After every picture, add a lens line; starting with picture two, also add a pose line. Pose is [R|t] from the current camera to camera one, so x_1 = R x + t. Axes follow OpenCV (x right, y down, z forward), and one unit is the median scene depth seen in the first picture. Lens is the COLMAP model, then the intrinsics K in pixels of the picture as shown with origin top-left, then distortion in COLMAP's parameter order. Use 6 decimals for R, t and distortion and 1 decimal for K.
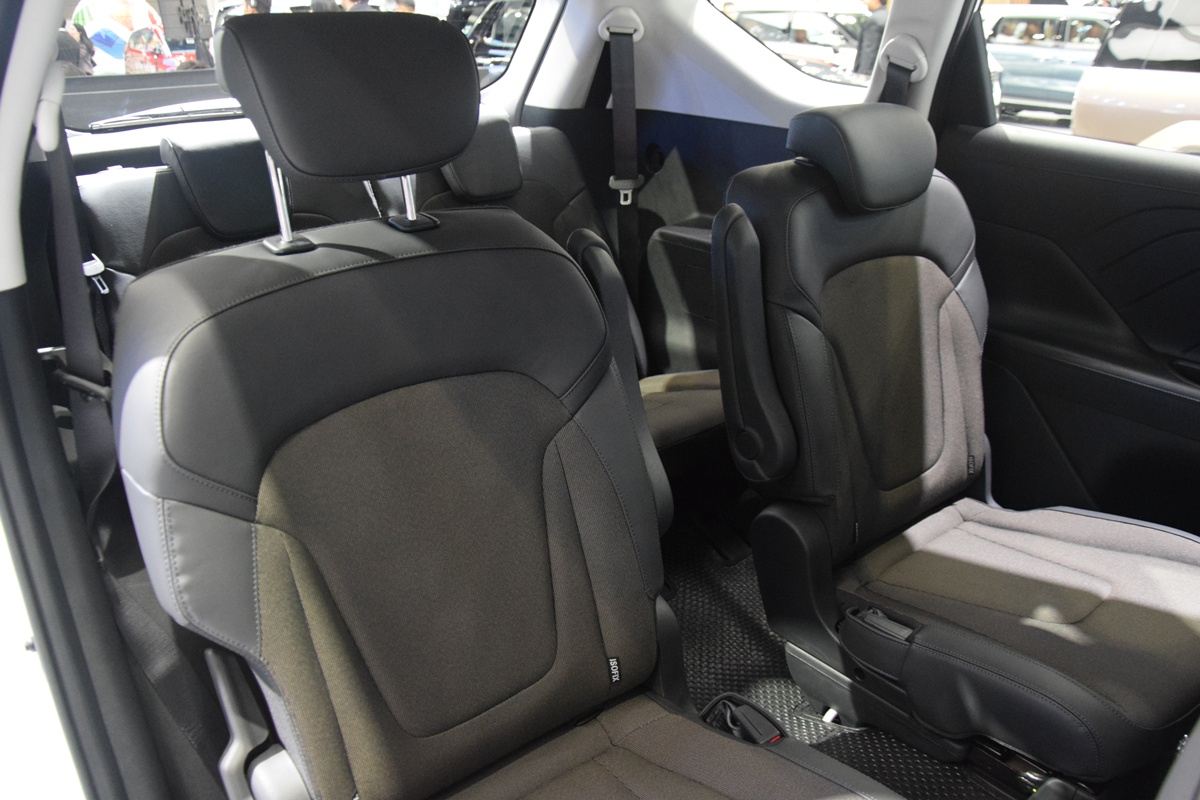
lens RADIAL K [[927.5, 0, 600.0], [0, 927.5, 400.0], [0, 0, 1]] dist [-0.188094, 0.158509]
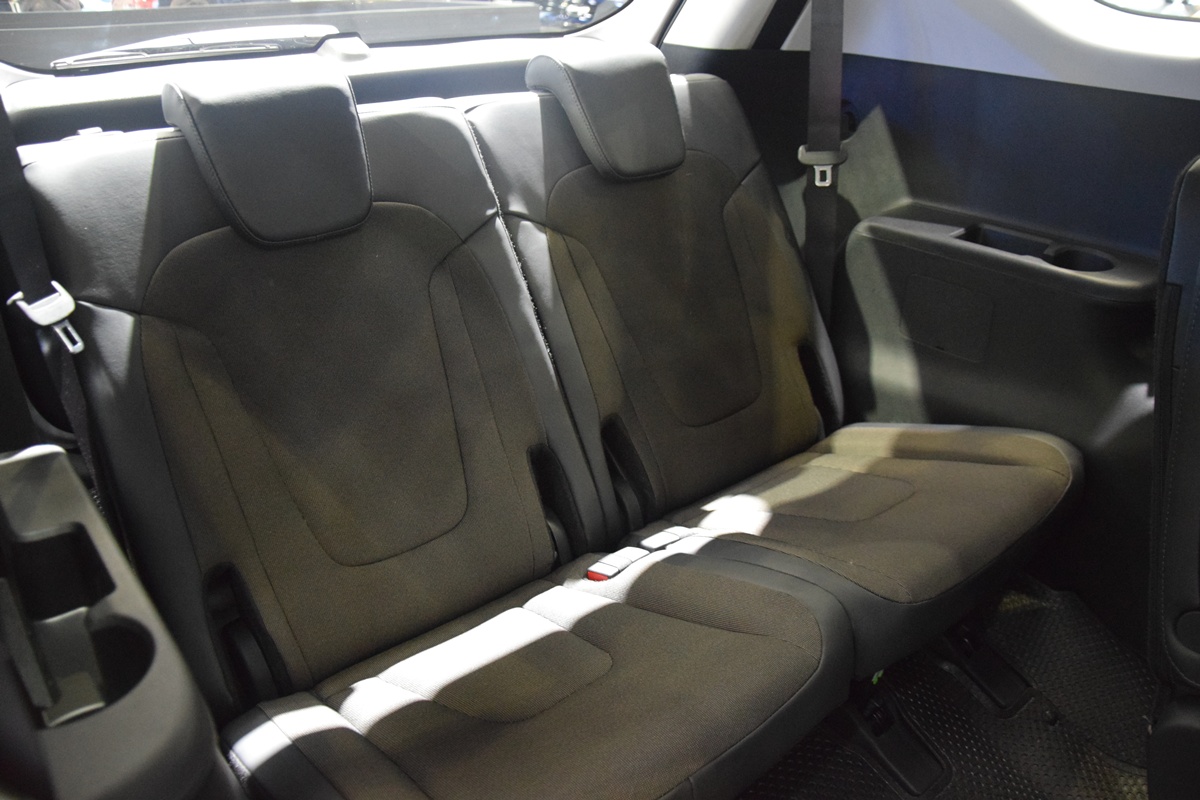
lens RADIAL K [[927.5, 0, 600.0], [0, 927.5, 400.0], [0, 0, 1]] dist [-0.188094, 0.158509]
pose [[0.999987, 0.002468, 0.004525, -0.164156], [-0.002700, 0.998644, 0.051992, -0.091513], [-0.004391, -0.052004, 0.998637, 0.315492]]
